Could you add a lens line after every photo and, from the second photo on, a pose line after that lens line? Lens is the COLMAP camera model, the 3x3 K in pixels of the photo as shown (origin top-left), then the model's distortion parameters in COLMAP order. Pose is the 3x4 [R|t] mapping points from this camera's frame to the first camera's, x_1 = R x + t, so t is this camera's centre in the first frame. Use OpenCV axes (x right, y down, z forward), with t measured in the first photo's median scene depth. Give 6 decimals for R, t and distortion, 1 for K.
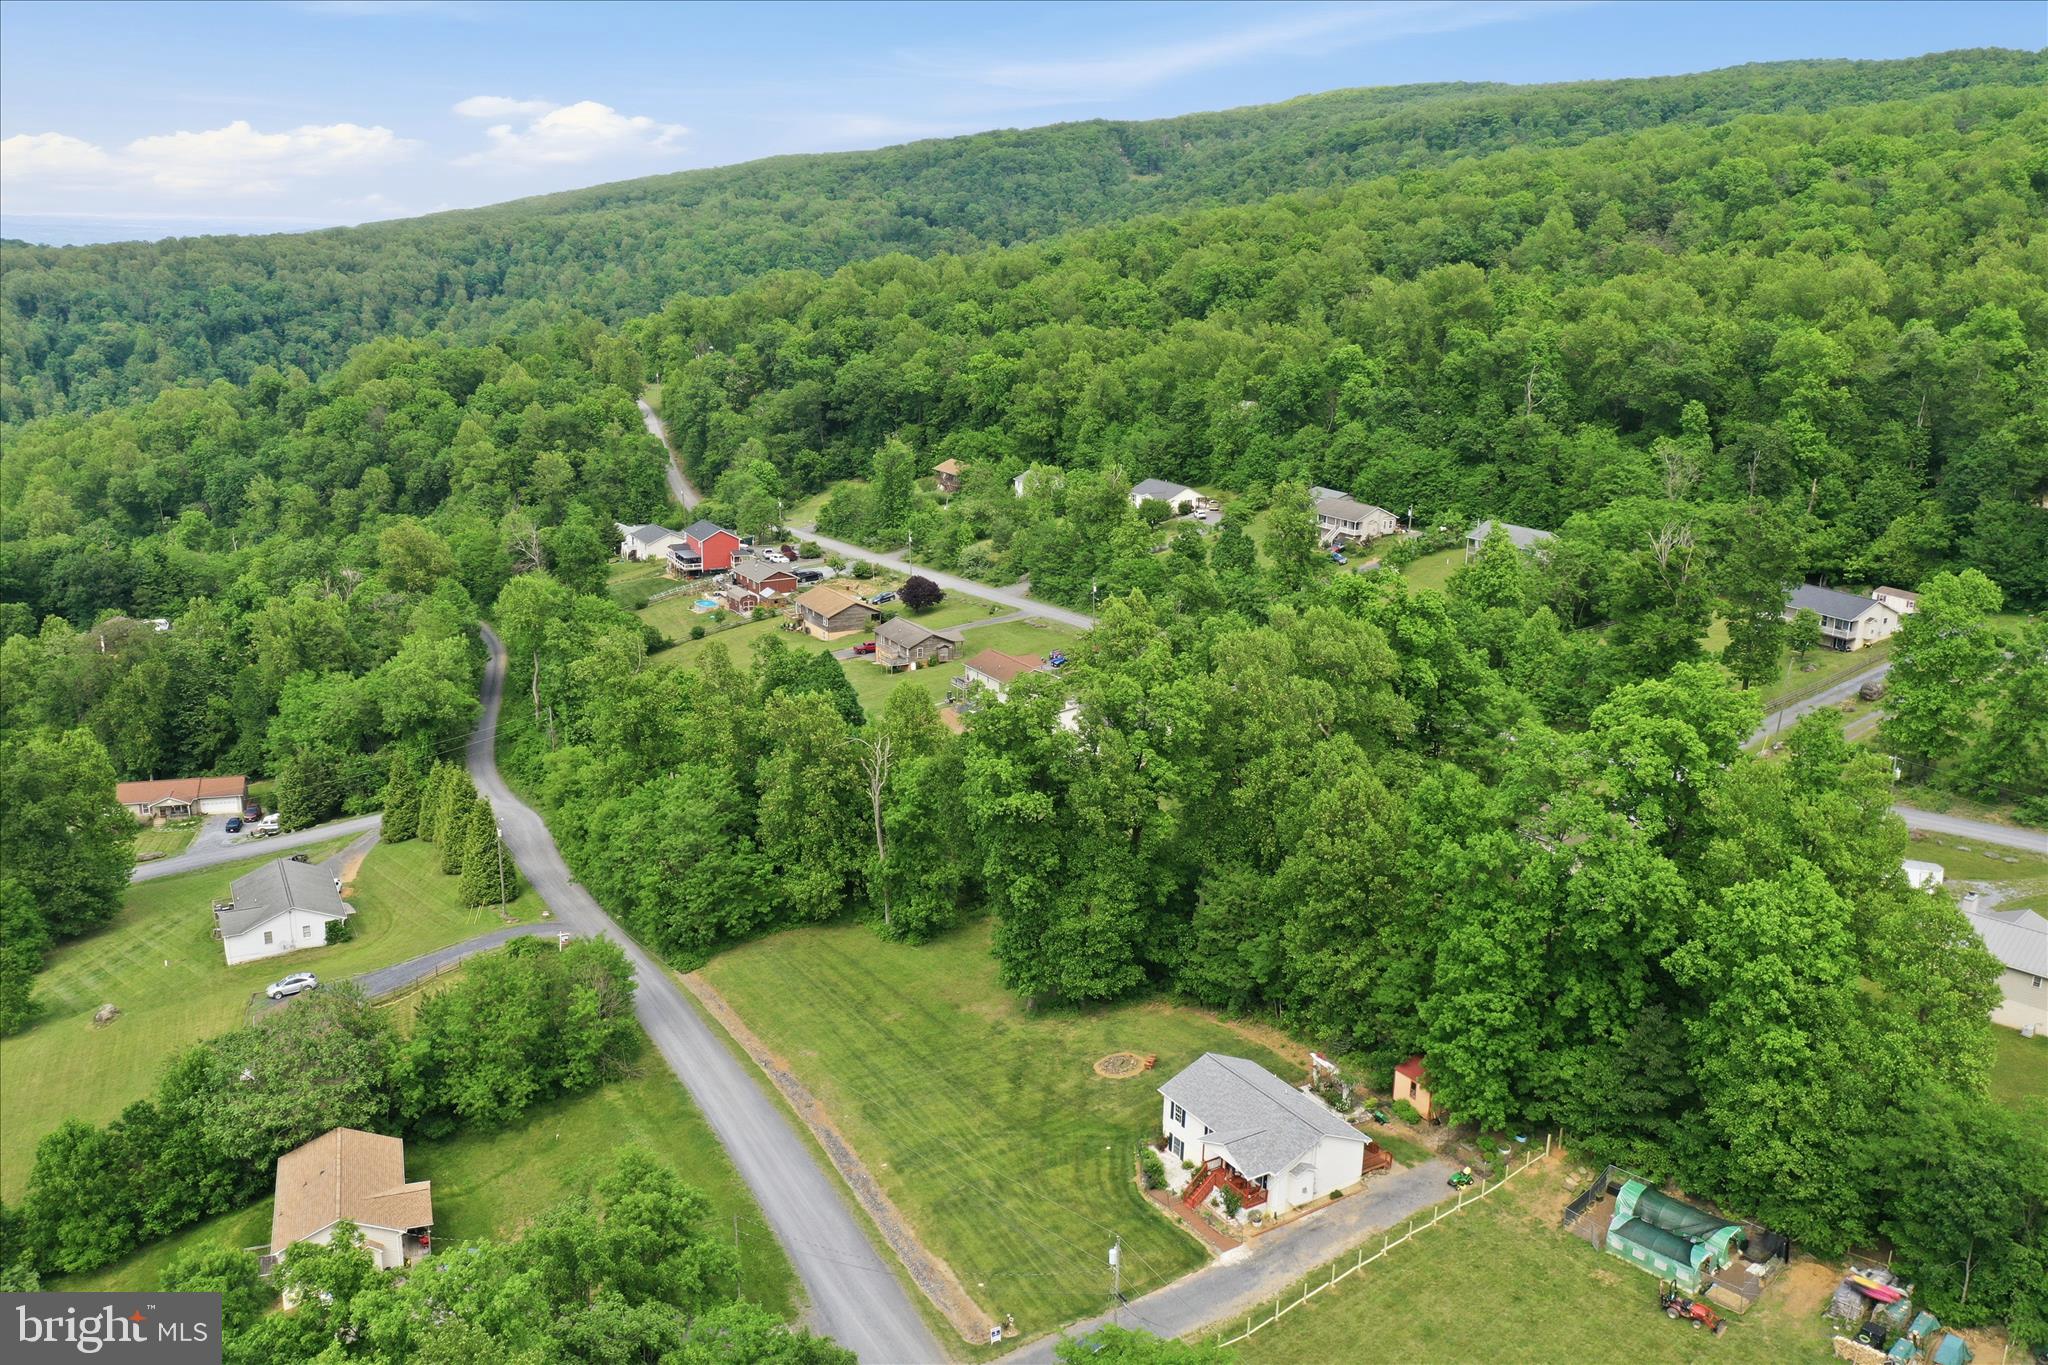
lens RADIAL K [[1662.9, 0, 1018.6], [0, 1662.9, 682.5], [0, 0, 1]] dist [-0.007117, 0.006781]
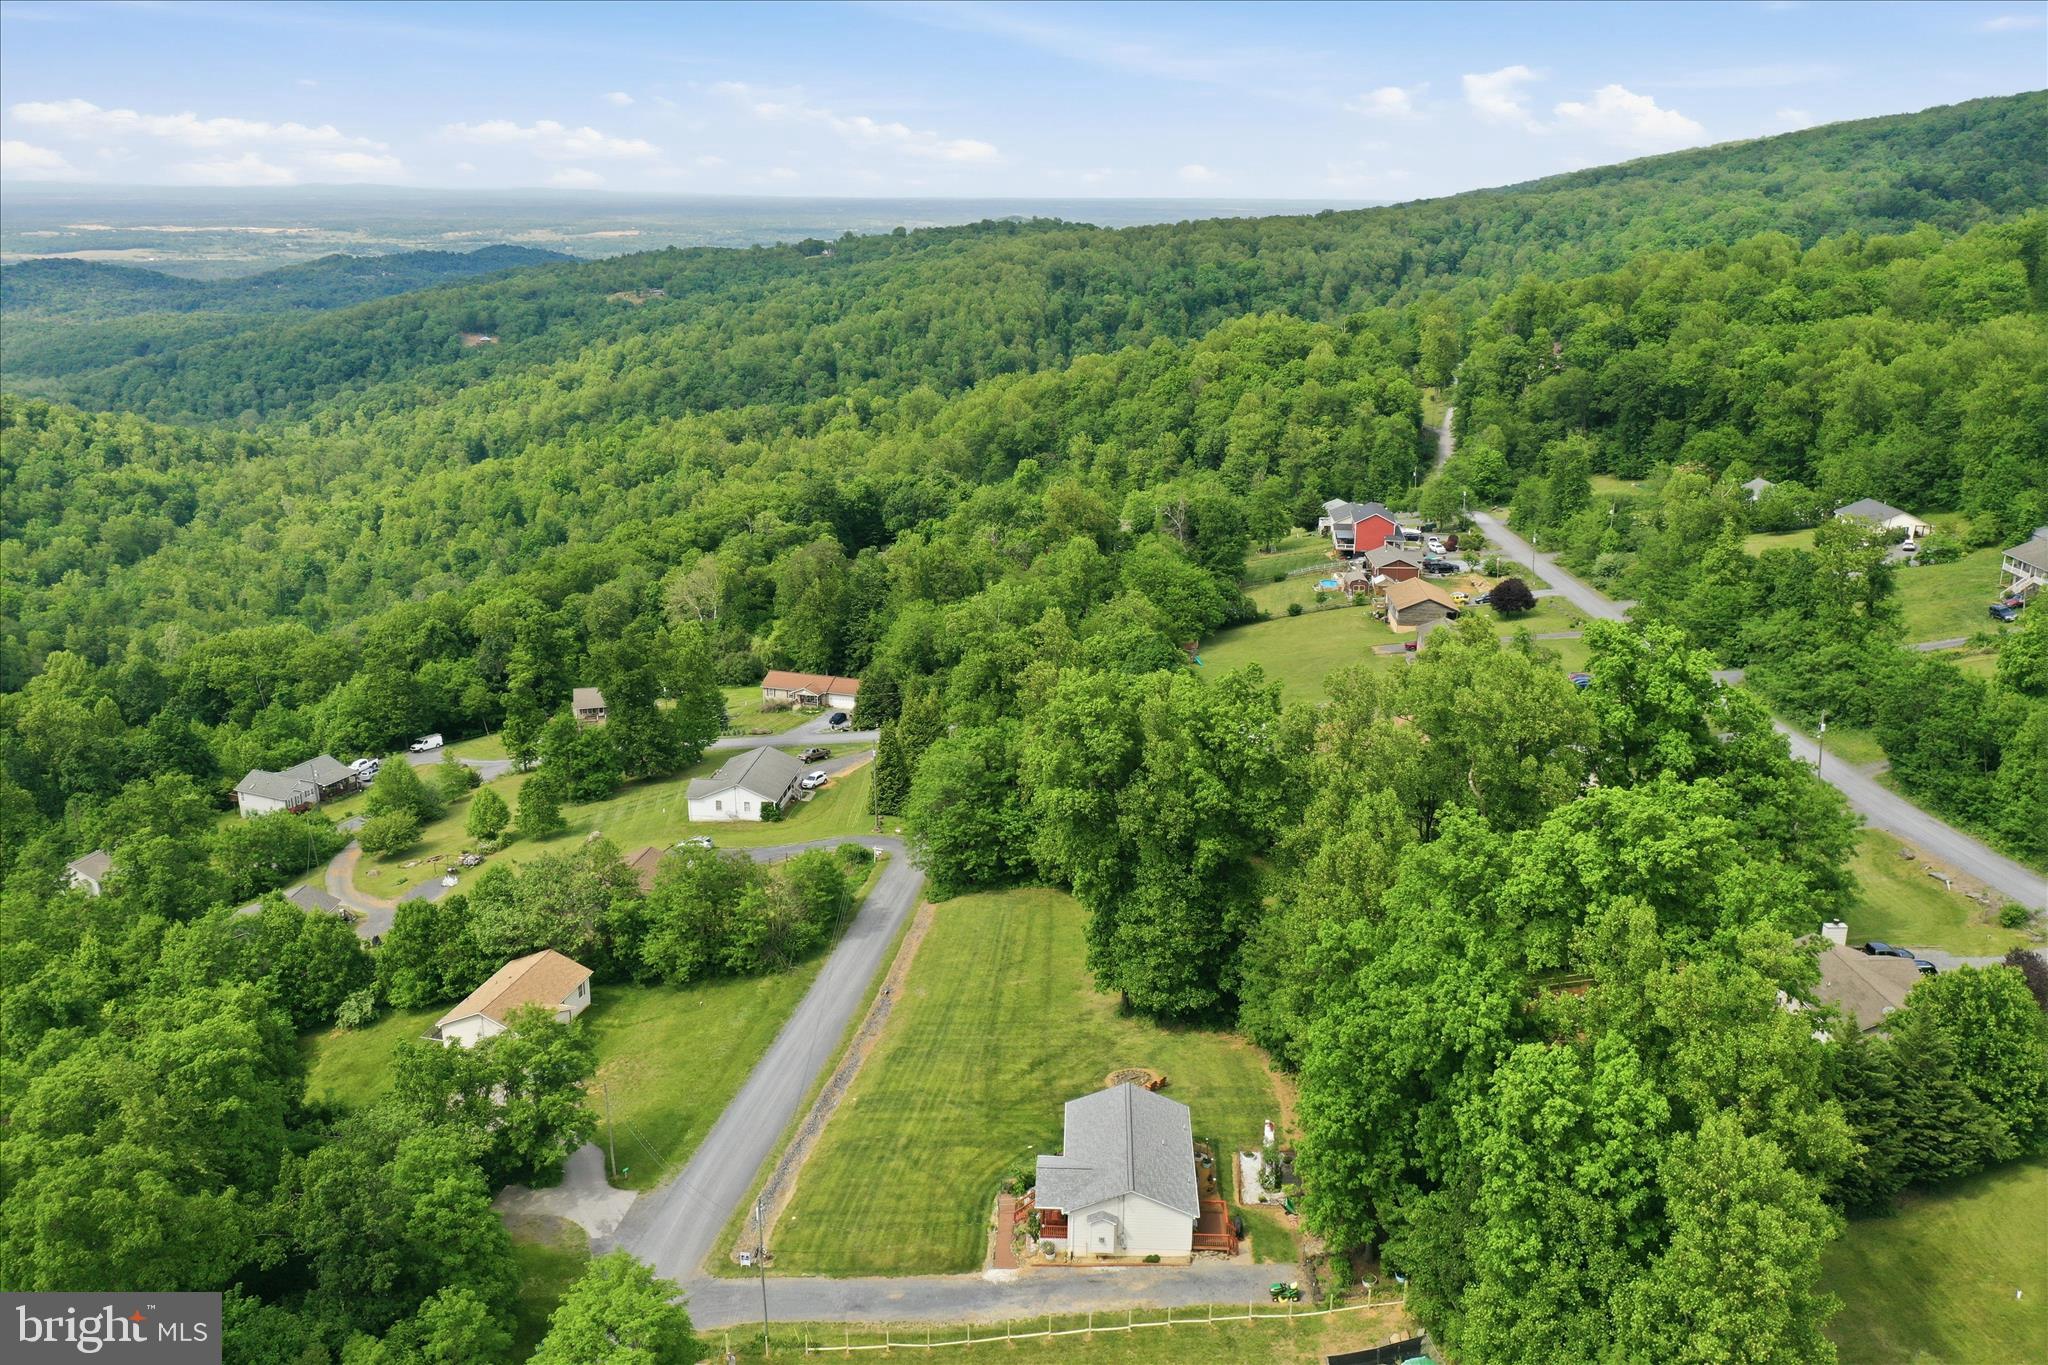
lens RADIAL K [[1617.0, 0, 1014.5], [0, 1617.0, 685.0], [0, 0, 1]] dist [-0.011345, 0.006961]
pose [[0.820879, 0.145832, -0.552170, 0.198667], [-0.133766, 0.989049, 0.062352, -0.020617], [0.555216, 0.022679, 0.831397, 0.063533]]
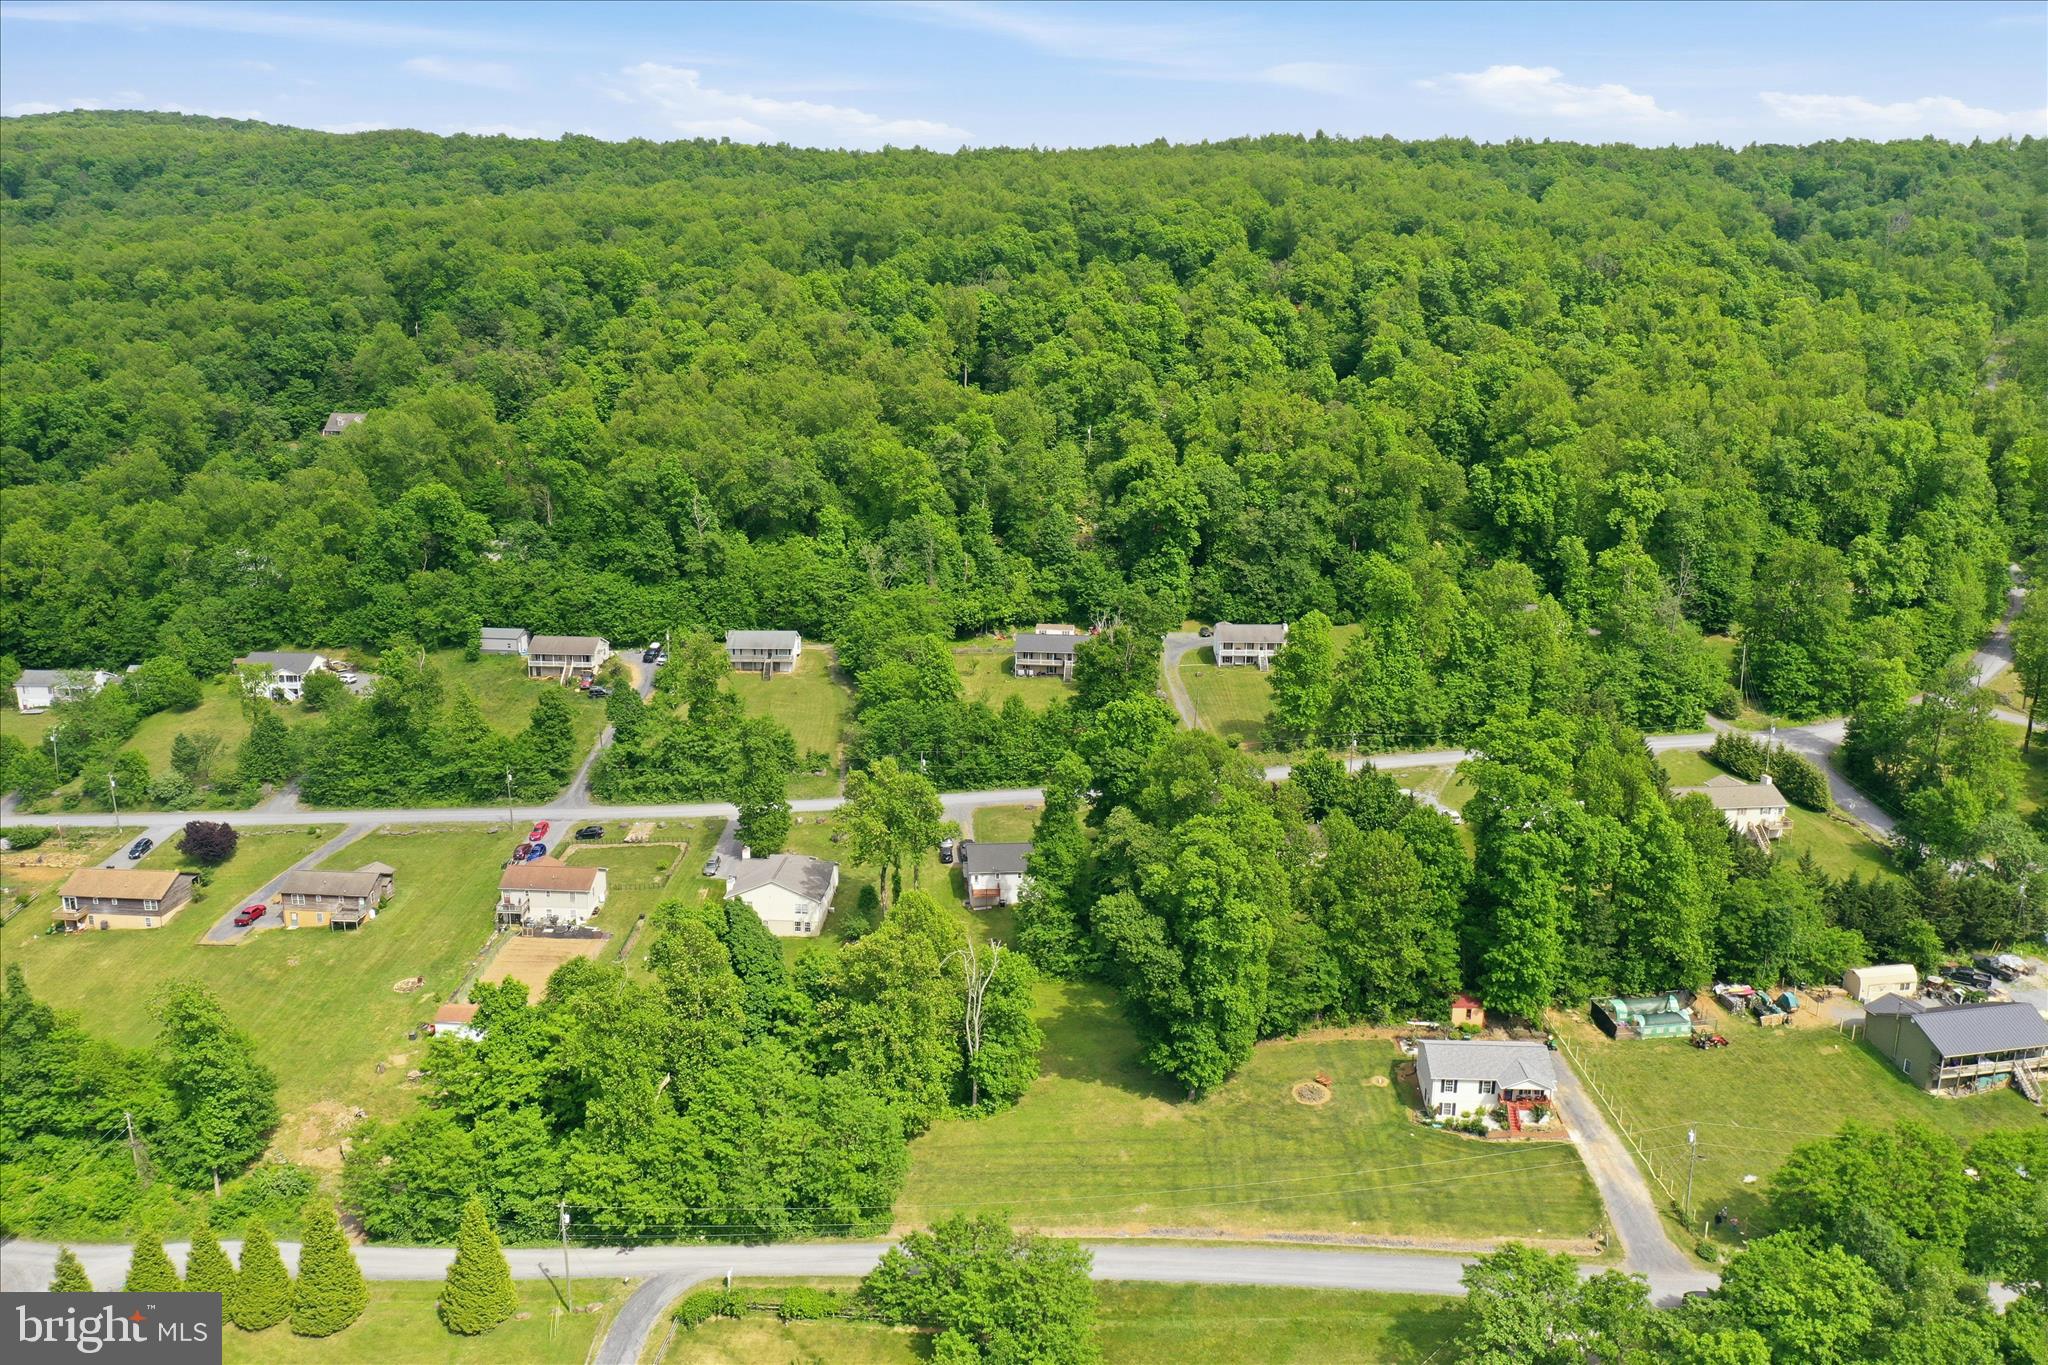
lens RADIAL K [[1617.0, 0, 1014.5], [0, 1617.0, 685.0], [0, 0, 1]] dist [-0.011345, 0.006961]
pose [[0.556594, -0.219094, 0.801374, -0.417021], [0.222729, 0.968640, 0.110128, -0.114120], [-0.800372, 0.117193, 0.587938, 0.154367]]
